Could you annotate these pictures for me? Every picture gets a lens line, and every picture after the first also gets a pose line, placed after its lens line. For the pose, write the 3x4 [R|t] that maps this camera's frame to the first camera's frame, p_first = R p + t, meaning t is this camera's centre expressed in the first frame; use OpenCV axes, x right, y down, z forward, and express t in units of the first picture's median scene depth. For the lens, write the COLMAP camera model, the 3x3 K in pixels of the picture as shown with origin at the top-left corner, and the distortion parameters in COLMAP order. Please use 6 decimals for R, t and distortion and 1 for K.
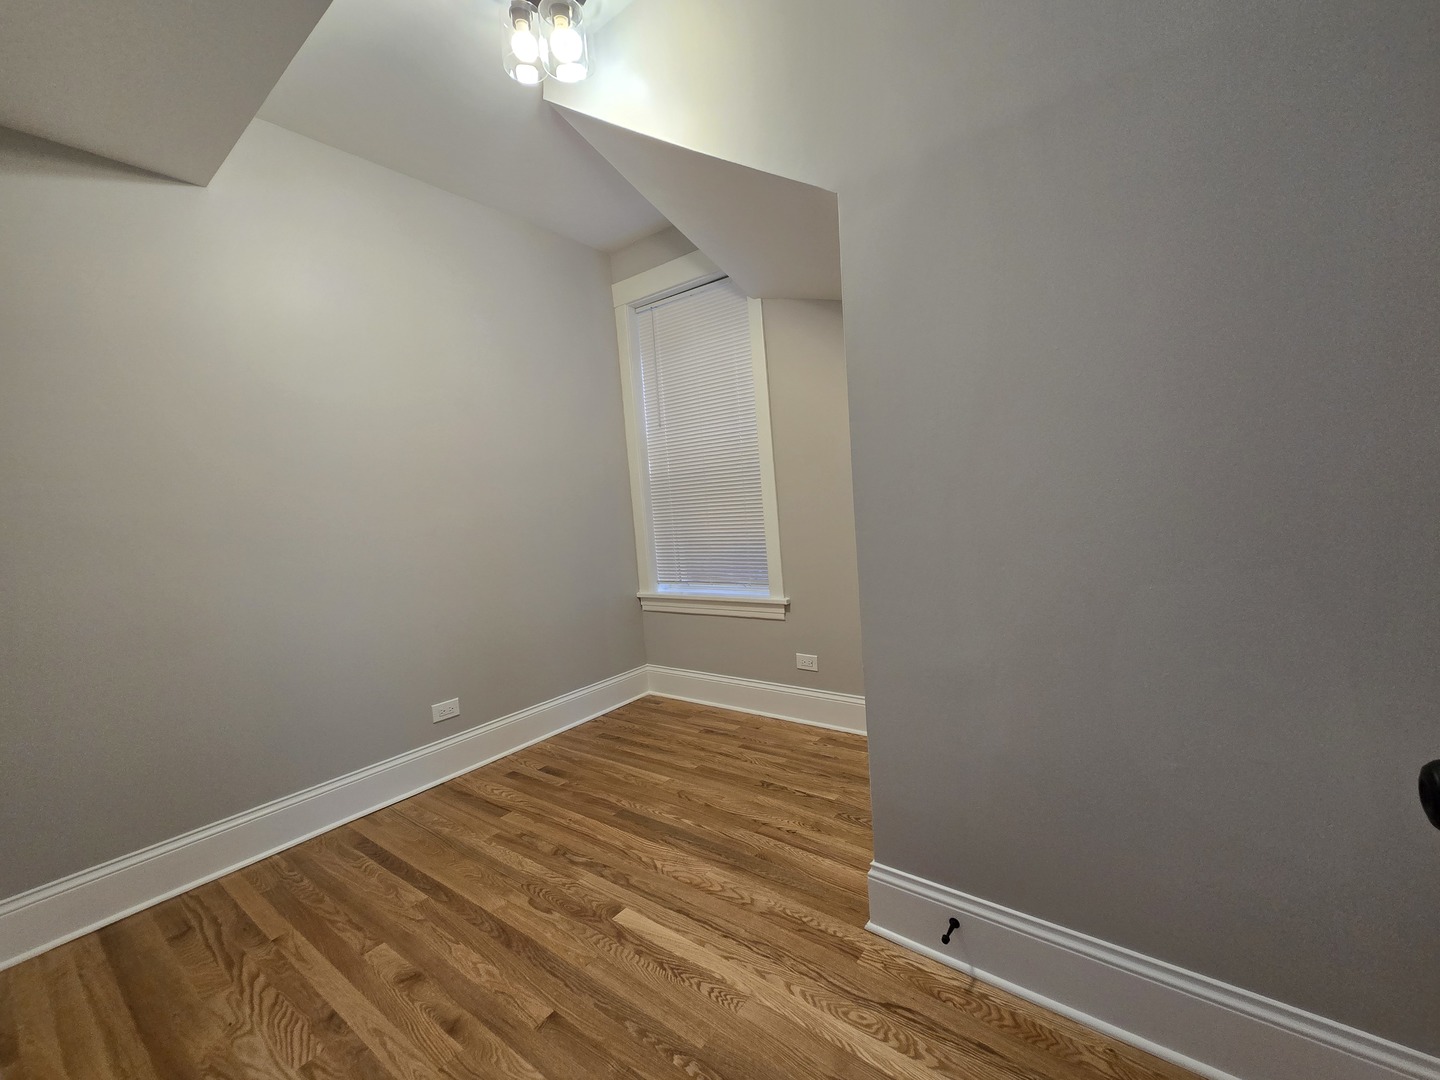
lens RADIAL K [[592.9, 0, 720.0], [0, 592.9, 540.0], [0, 0, 1]] dist [0.002169, 0.001107]
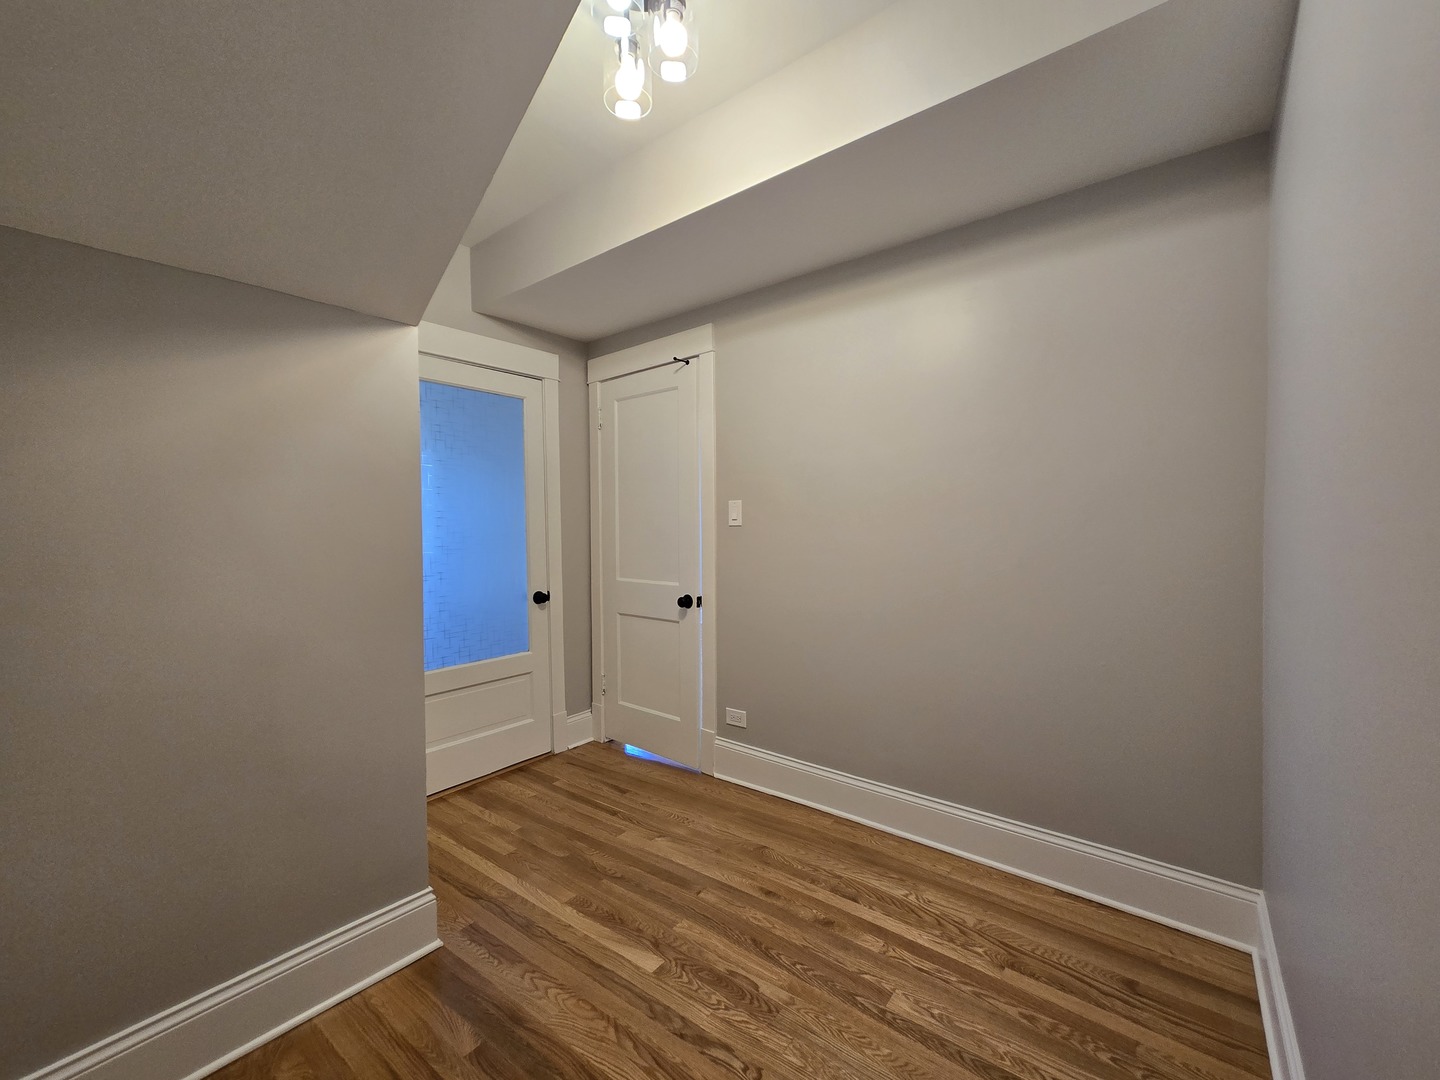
lens RADIAL K [[592.9, 0, 720.0], [0, 592.9, 540.0], [0, 0, 1]] dist [0.002169, 0.001107]
pose [[-0.996708, 0.079440, 0.016184, -0.352242], [0.080474, 0.993642, 0.078743, -0.161093], [-0.009825, 0.079786, -0.996764, 1.968524]]
